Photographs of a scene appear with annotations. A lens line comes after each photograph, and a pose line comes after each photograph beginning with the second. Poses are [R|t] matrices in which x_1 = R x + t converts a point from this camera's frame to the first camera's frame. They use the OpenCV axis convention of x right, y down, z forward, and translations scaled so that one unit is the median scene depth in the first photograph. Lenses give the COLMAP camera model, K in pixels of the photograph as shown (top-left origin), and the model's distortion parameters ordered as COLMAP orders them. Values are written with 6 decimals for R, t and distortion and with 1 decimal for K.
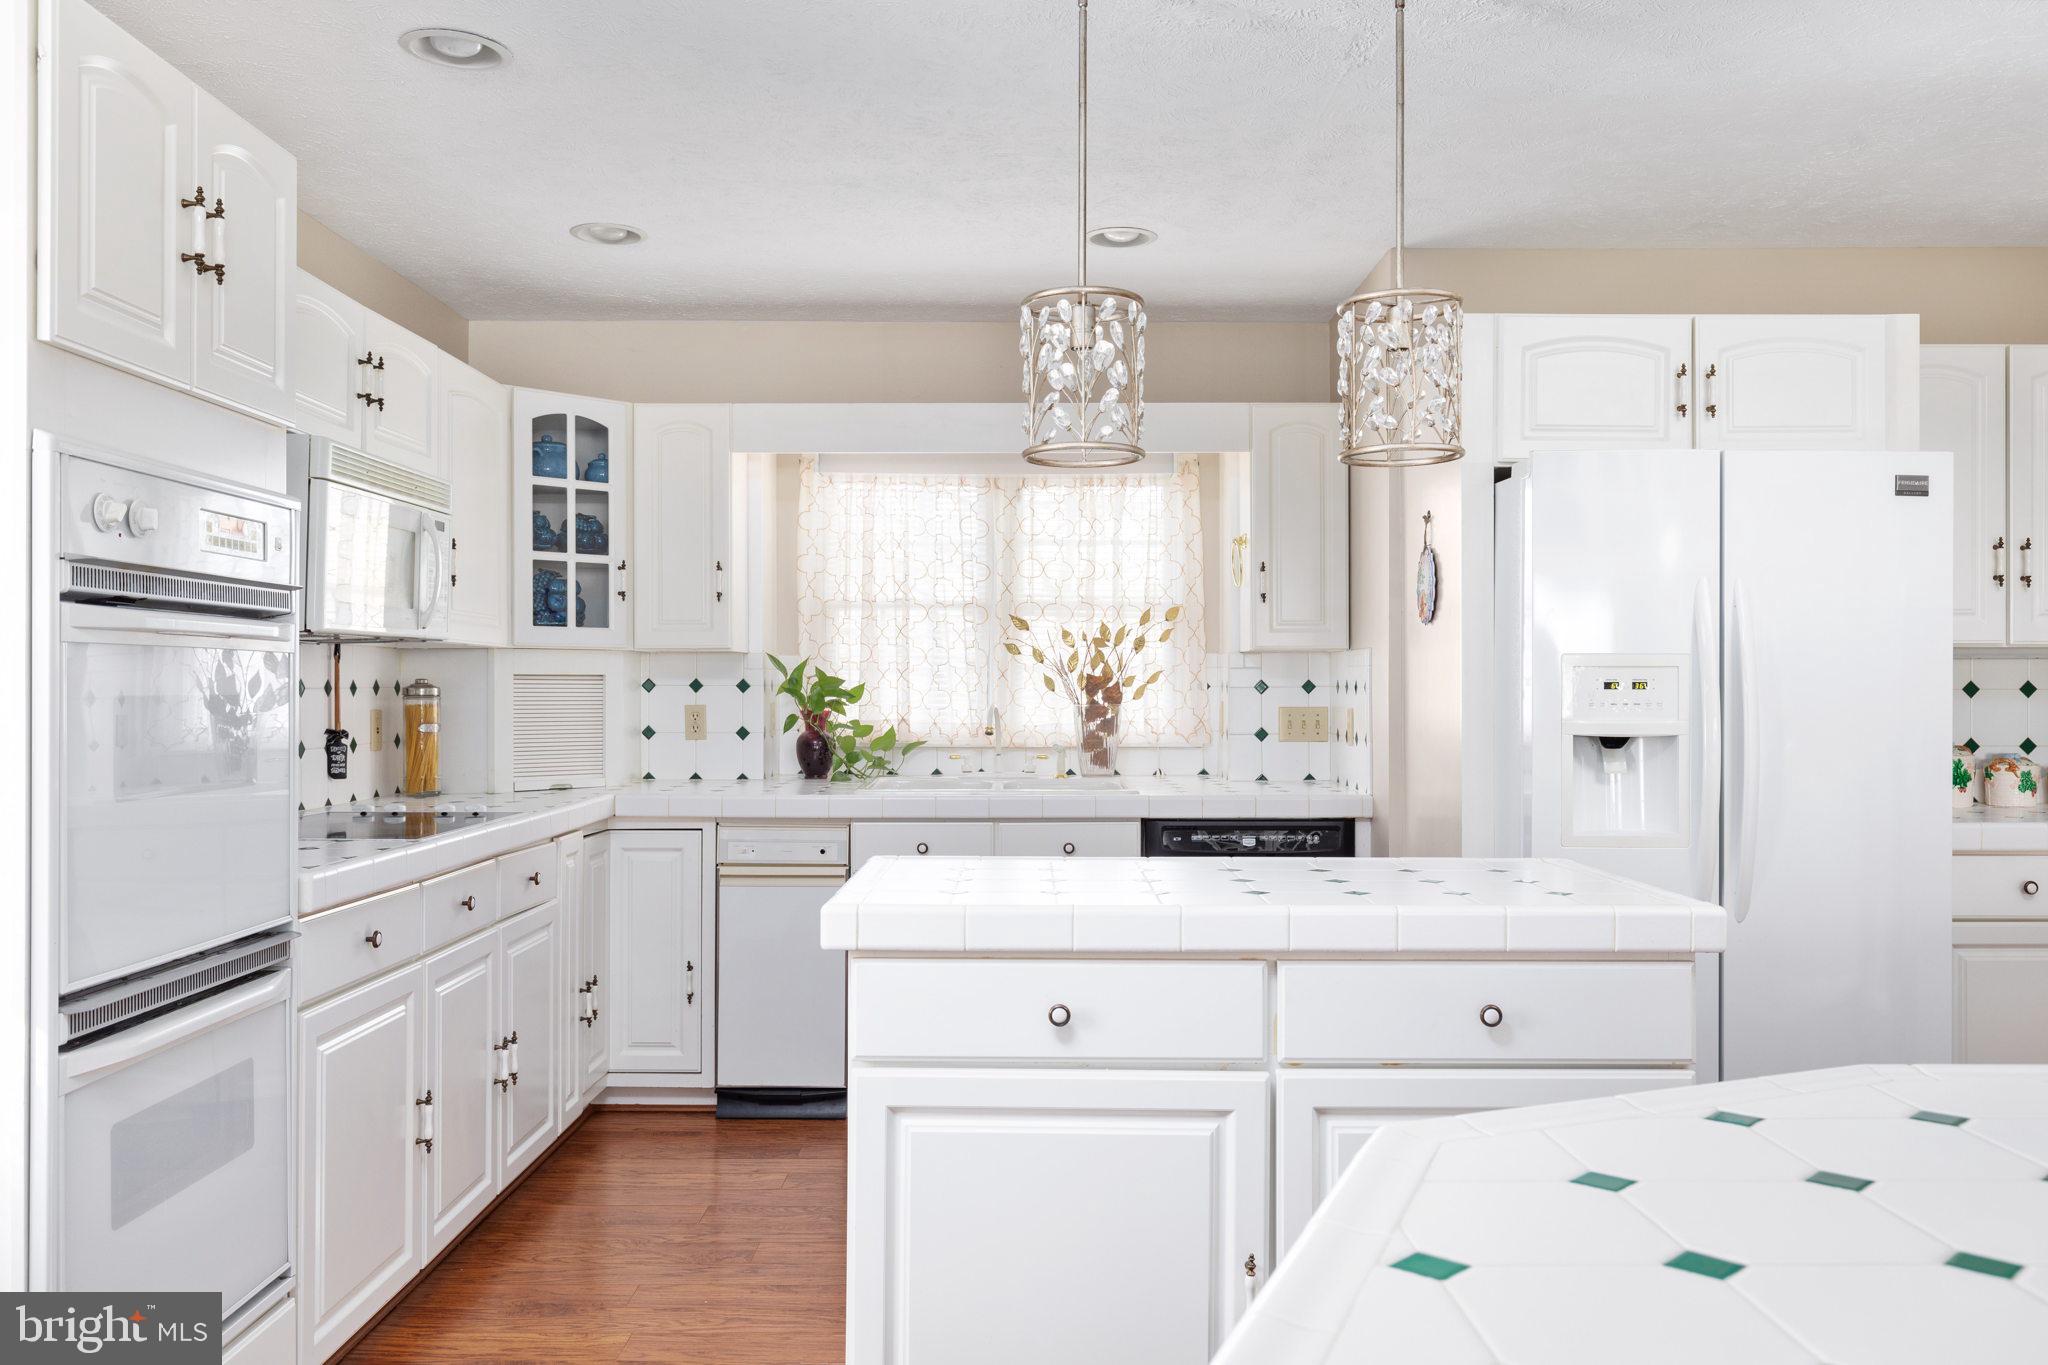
lens RADIAL K [[1586.7, 0, 1041.8], [0, 1586.7, 682.0], [0, 0, 1]] dist [-0.011360, 0.008087]
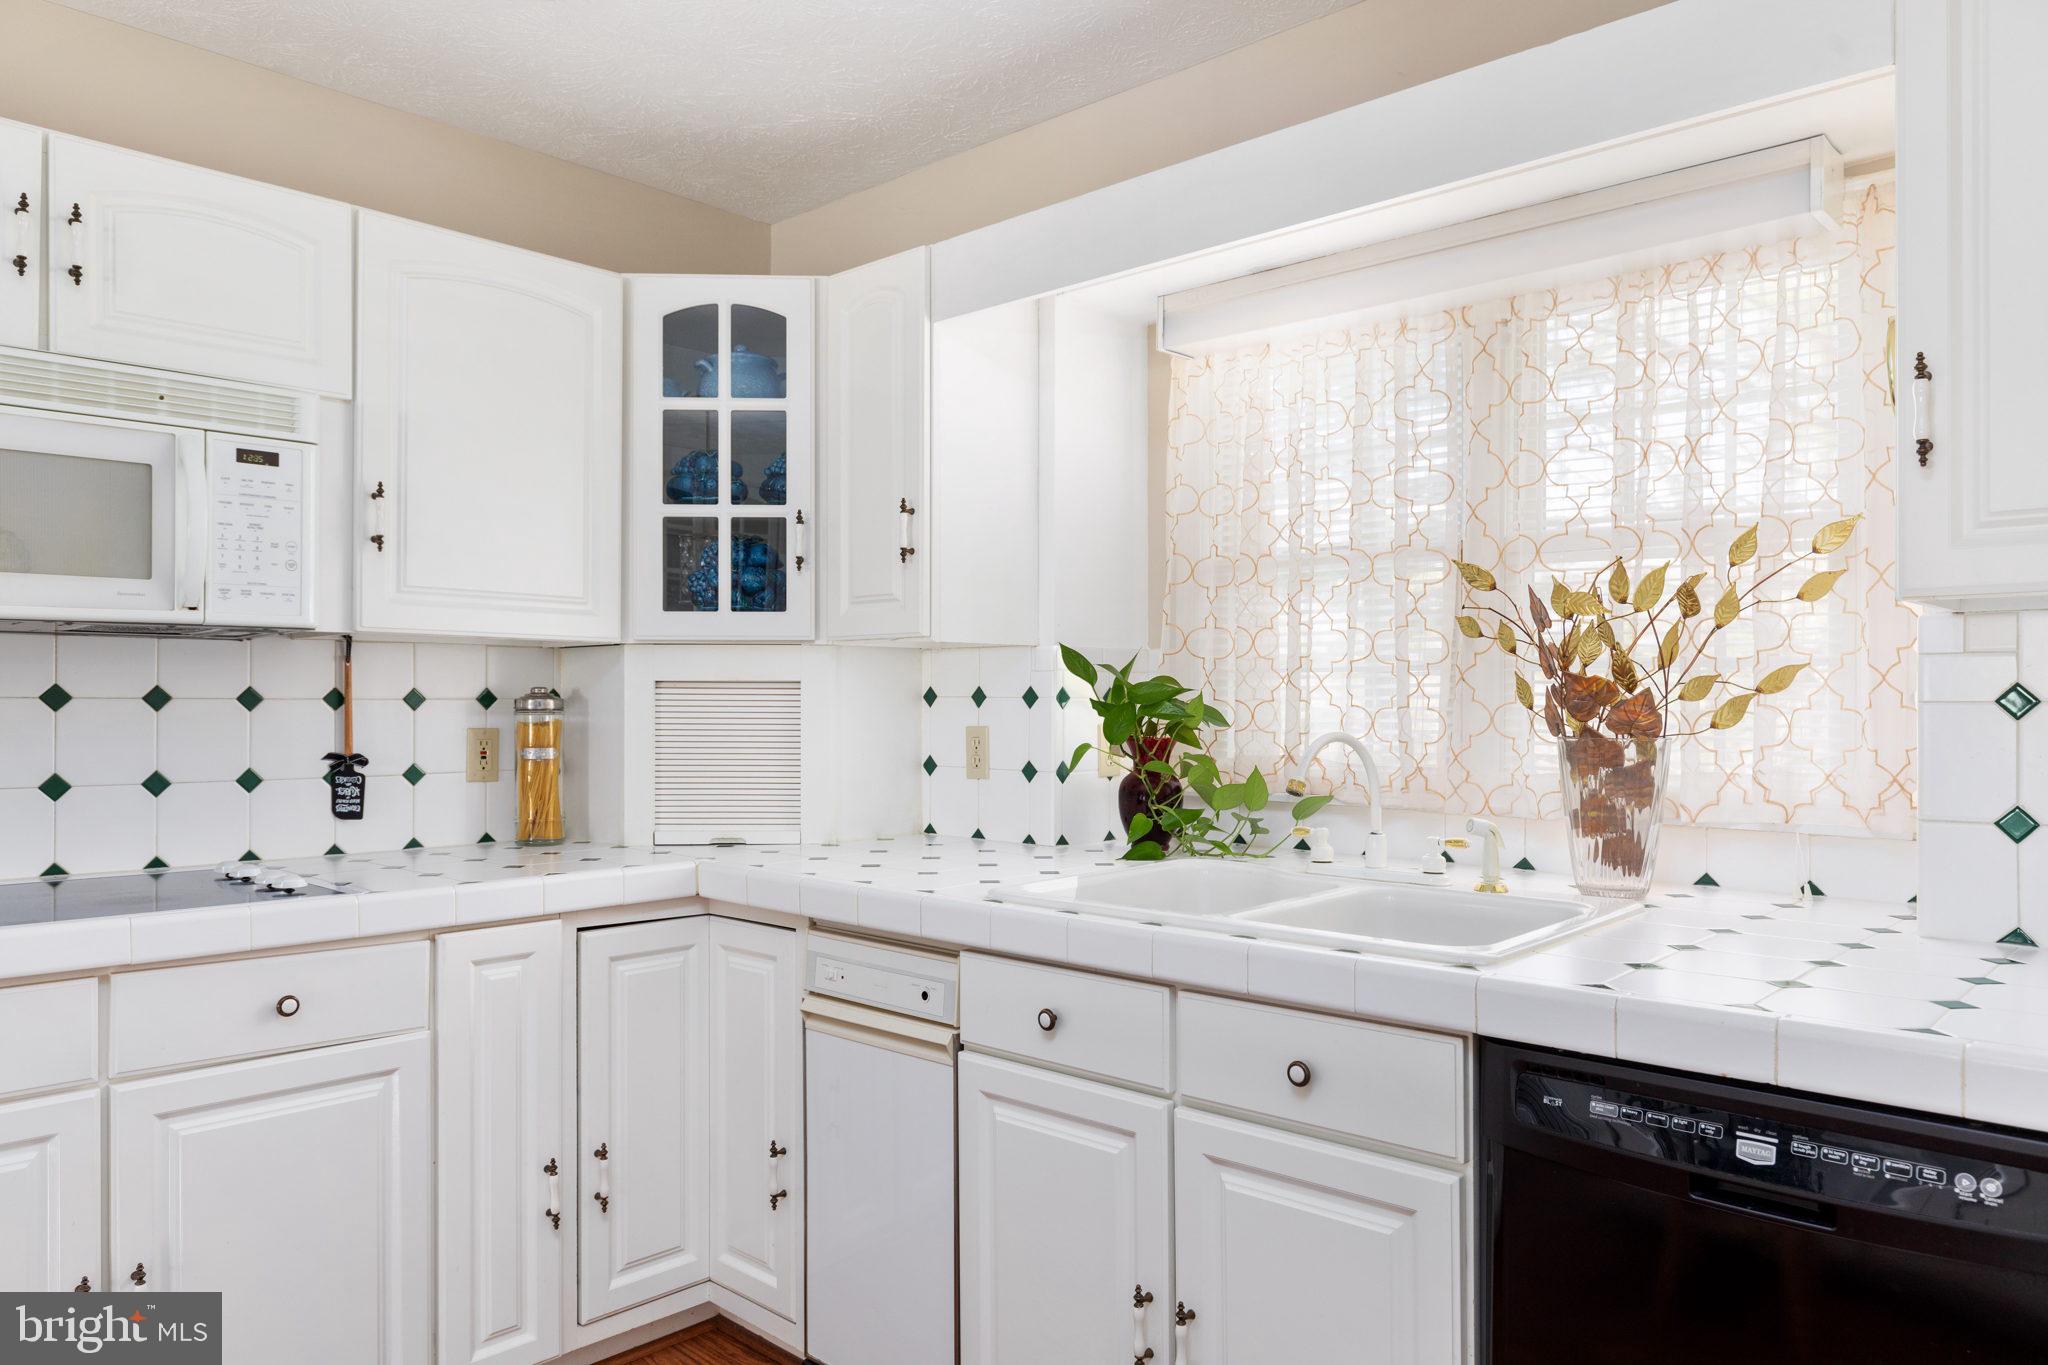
lens RADIAL K [[1394.3, 0, 1012.8], [0, 1394.3, 690.4], [0, 0, 1]] dist [-0.002182, -0.002418]
pose [[0.729098, -0.003693, -0.684399, 0.206142], [-0.000349, 0.999983, -0.005768, 0.003058], [0.684409, 0.004444, 0.729084, 0.630344]]
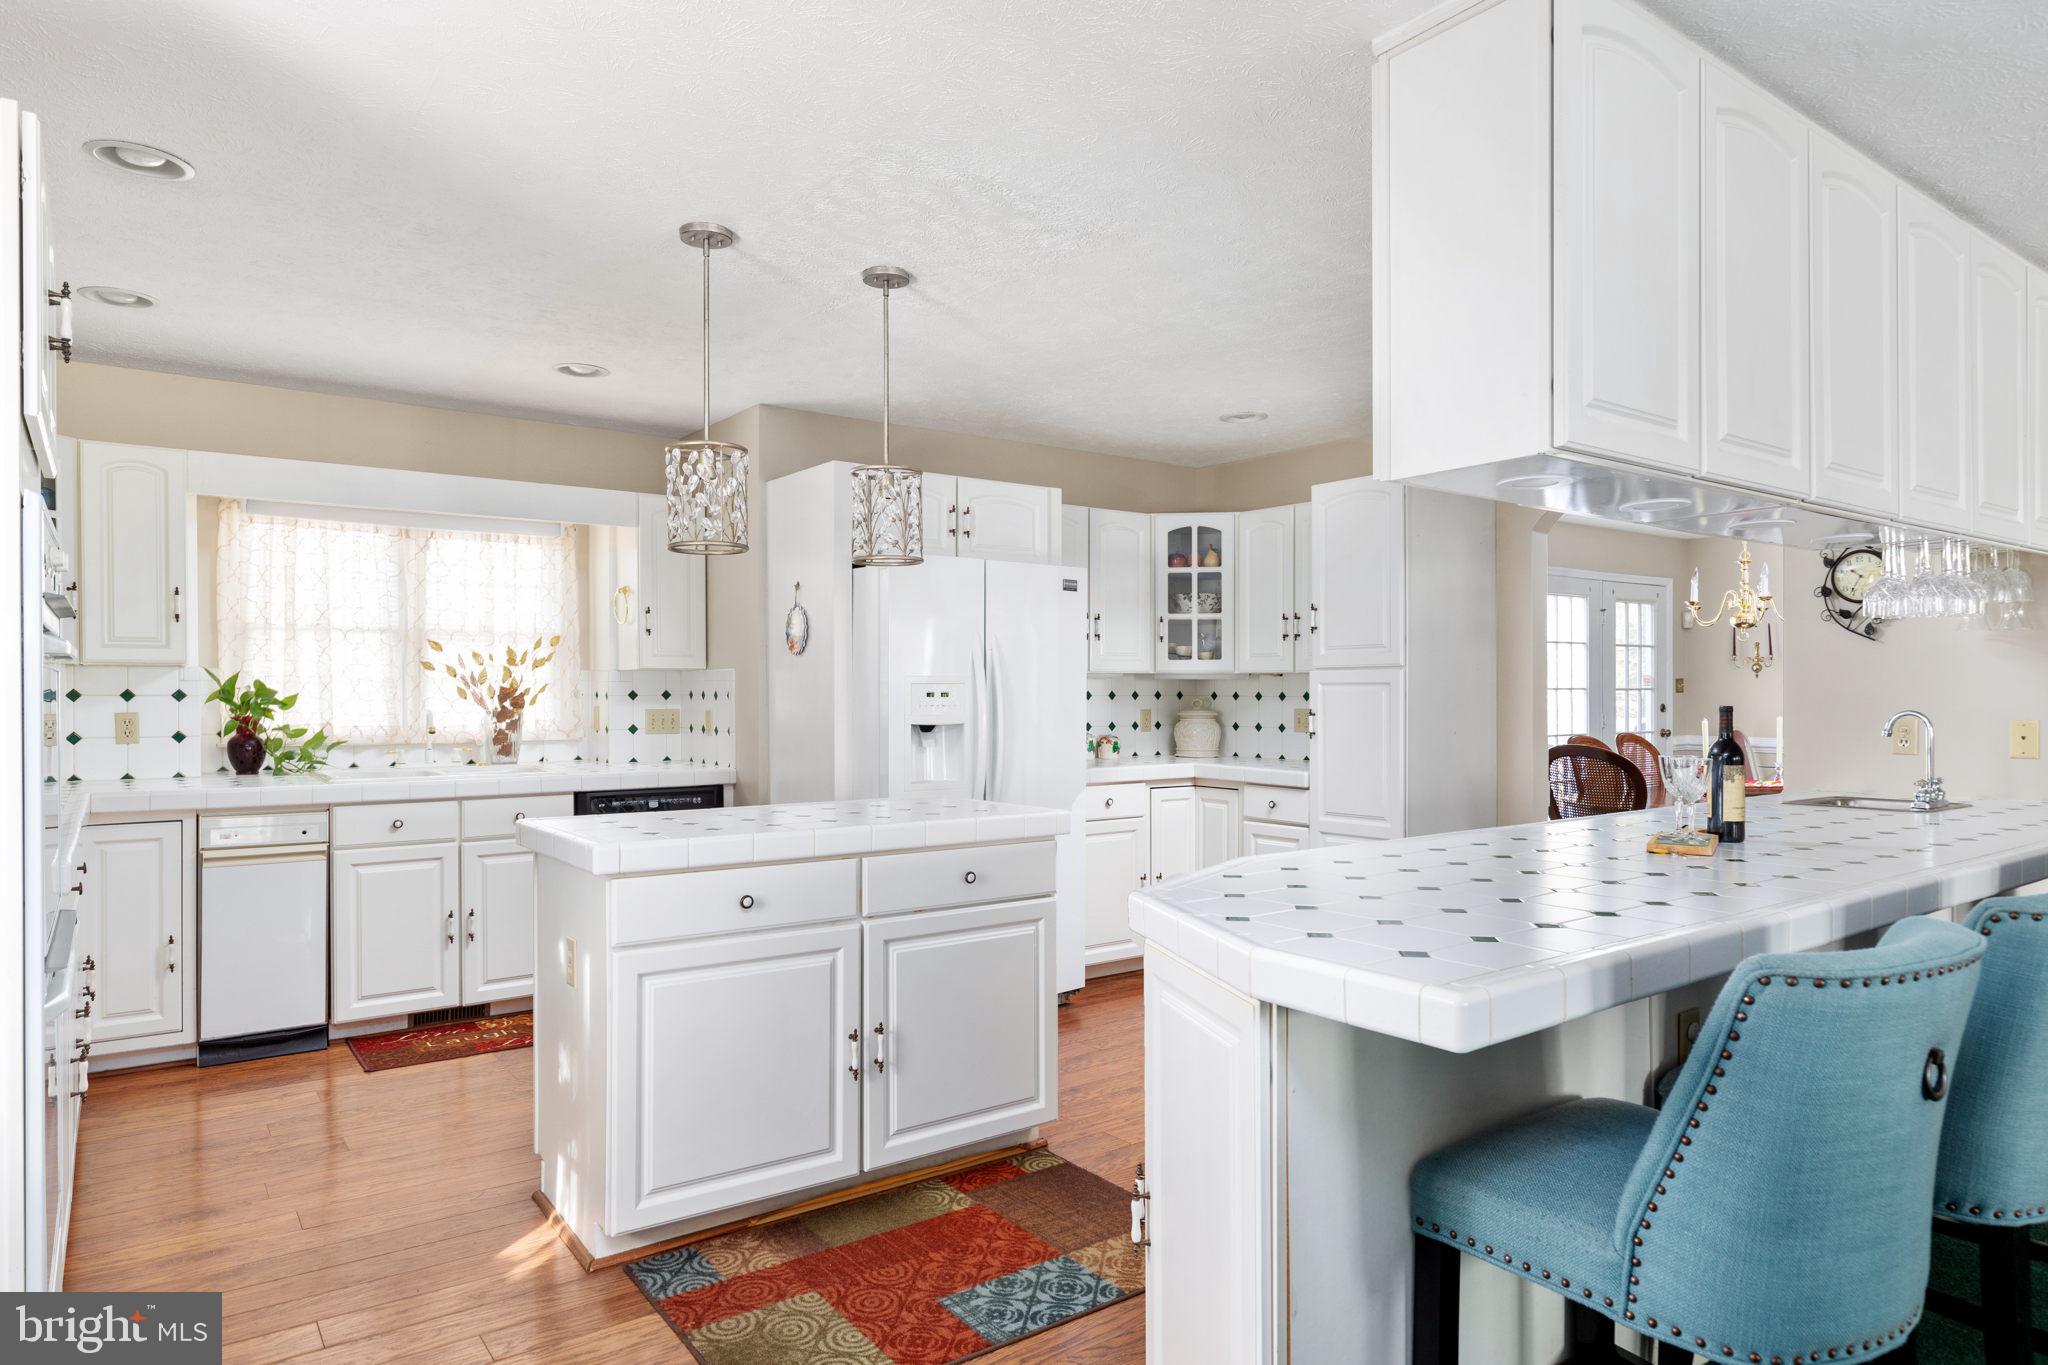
lens RADIAL K [[1215.1, 0, 1037.1], [0, 1215.1, 693.9], [0, 0, 1]] dist [0.002449, -0.005745]
pose [[0.804988, -0.002629, 0.593285, -0.226196], [-0.000009, 0.999990, 0.004444, -0.003136], [-0.593291, -0.003583, 0.804980, -0.079825]]
